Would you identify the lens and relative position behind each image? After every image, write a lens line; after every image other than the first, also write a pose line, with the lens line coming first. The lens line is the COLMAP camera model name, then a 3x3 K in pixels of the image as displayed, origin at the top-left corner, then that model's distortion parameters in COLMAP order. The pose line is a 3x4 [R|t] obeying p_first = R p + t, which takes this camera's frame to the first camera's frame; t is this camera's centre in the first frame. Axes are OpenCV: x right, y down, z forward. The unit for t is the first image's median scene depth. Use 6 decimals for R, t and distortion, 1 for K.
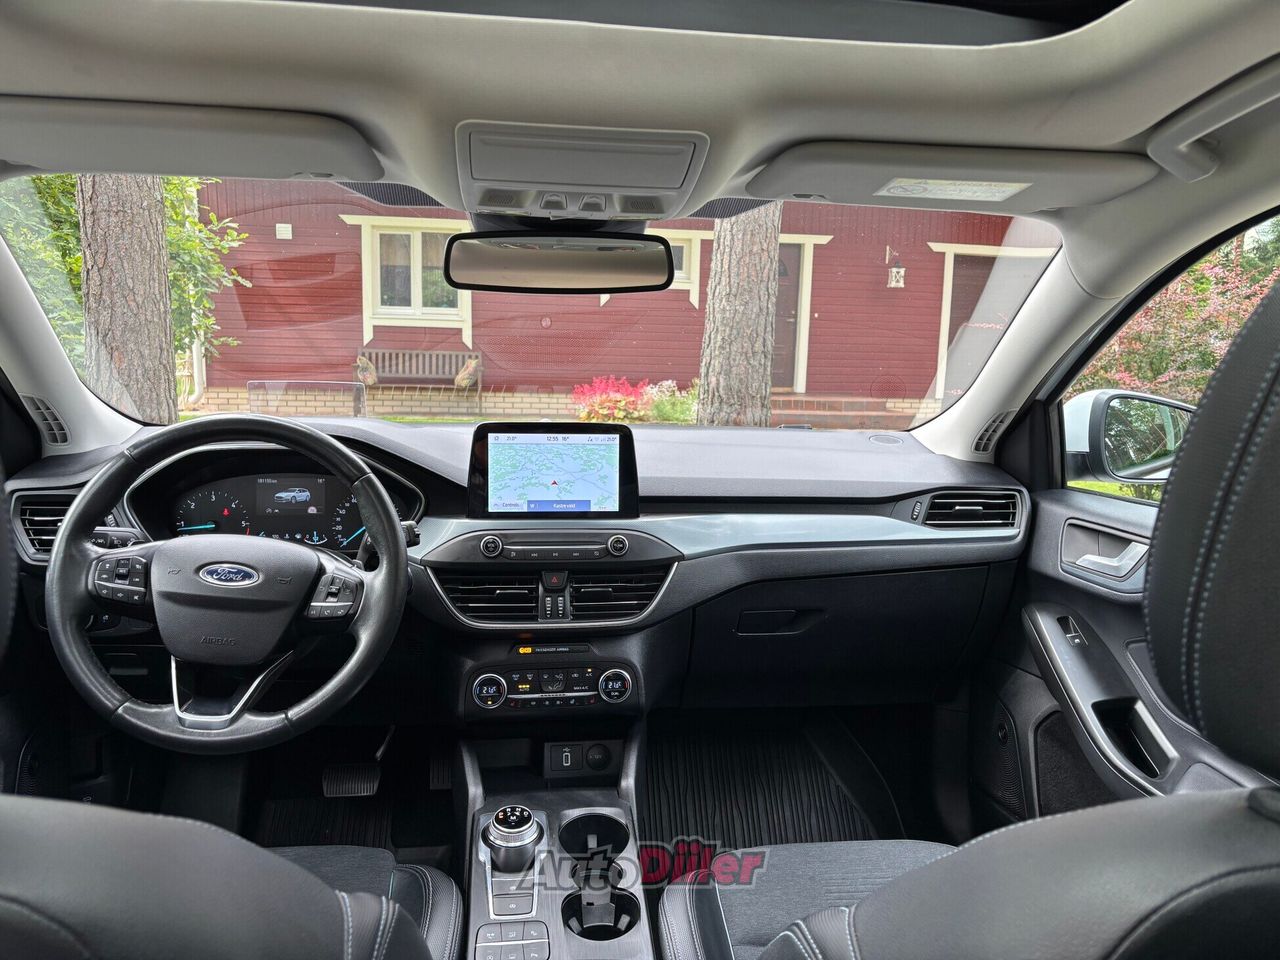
lens RADIAL K [[962.0, 0, 646.4], [0, 962.0, 481.7], [0, 0, 1]] dist [0.055365, -0.051326]
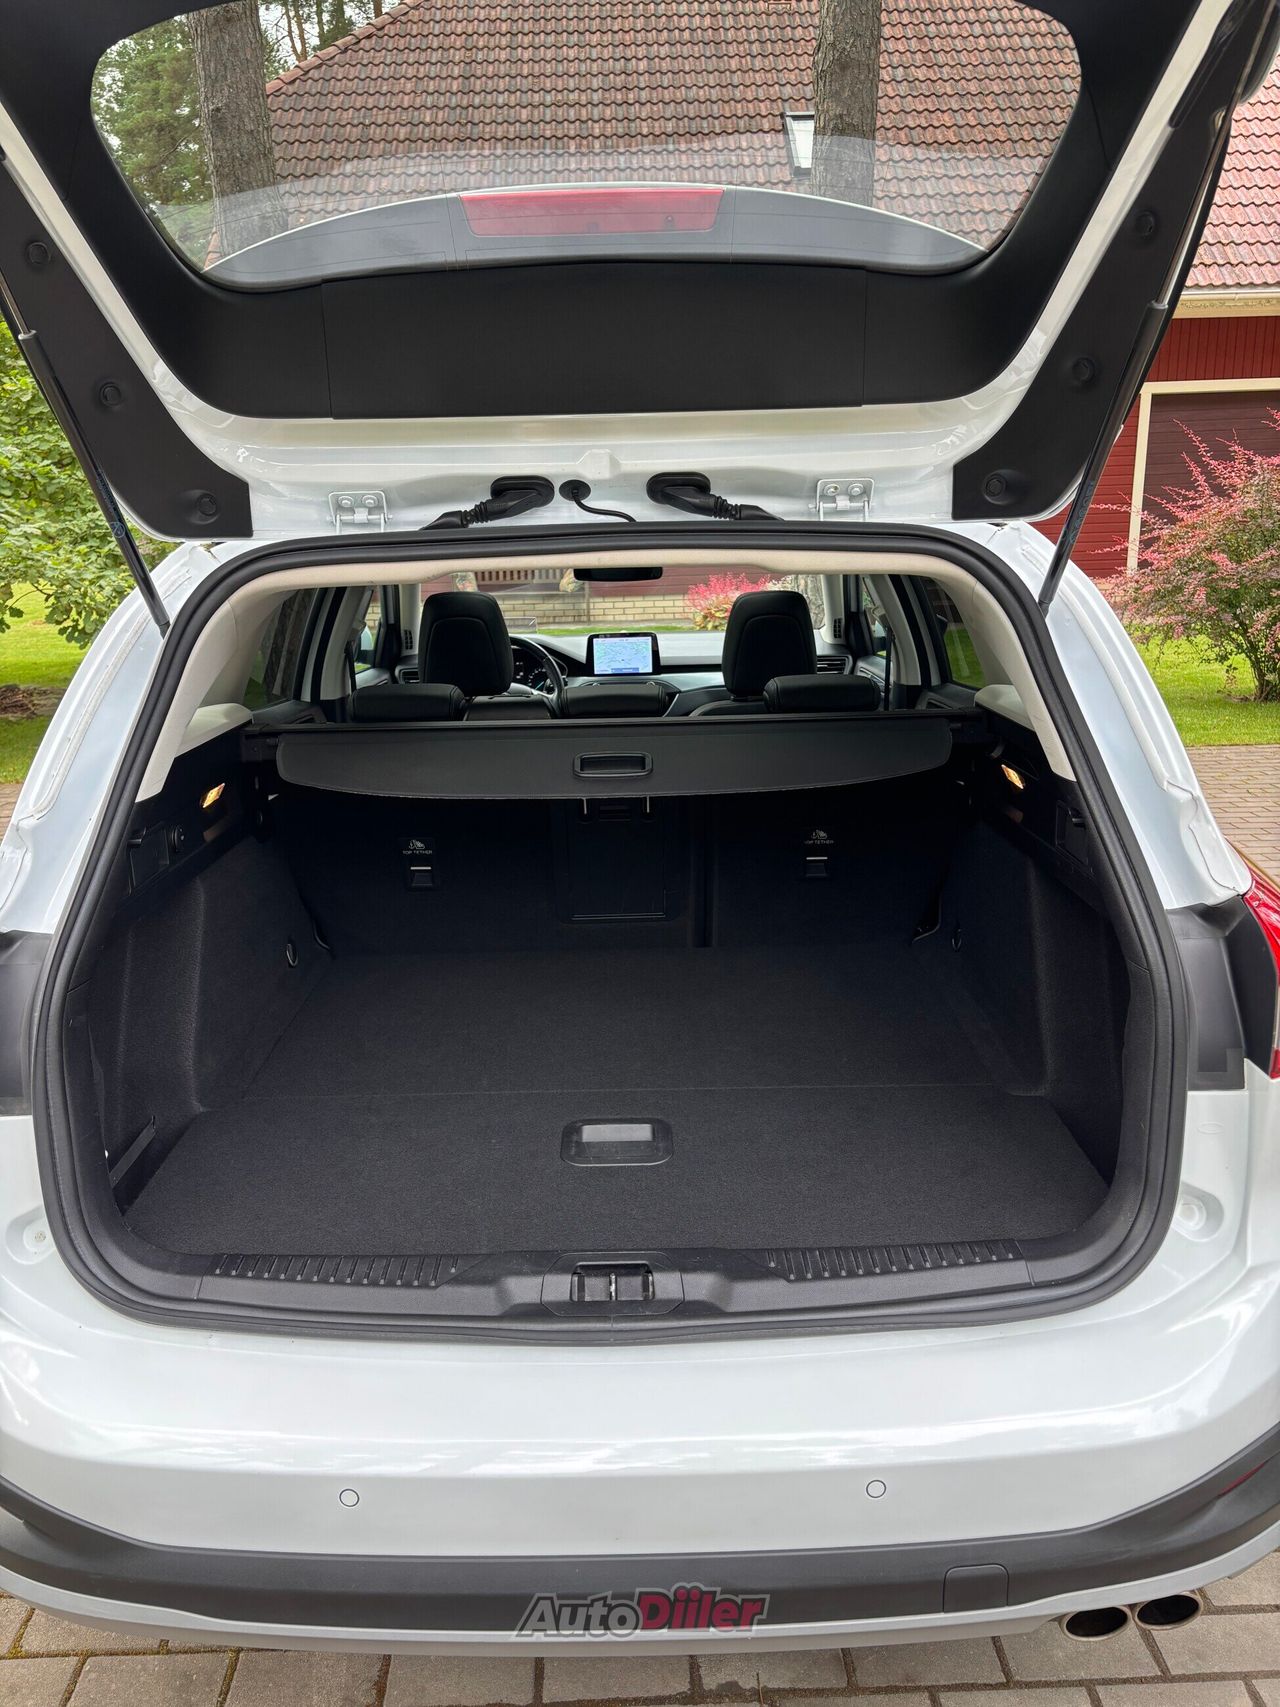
lens RADIAL K [[1265.9, 0, 621.7], [0, 1265.9, 854.9], [0, 0, 1]] dist [0.104307, -0.109407]
pose [[0.988756, -0.013961, -0.148883, 0.339093], [0.031227, 0.992959, 0.114270, 0.114984], [0.146239, -0.117634, 0.982230, -1.989241]]
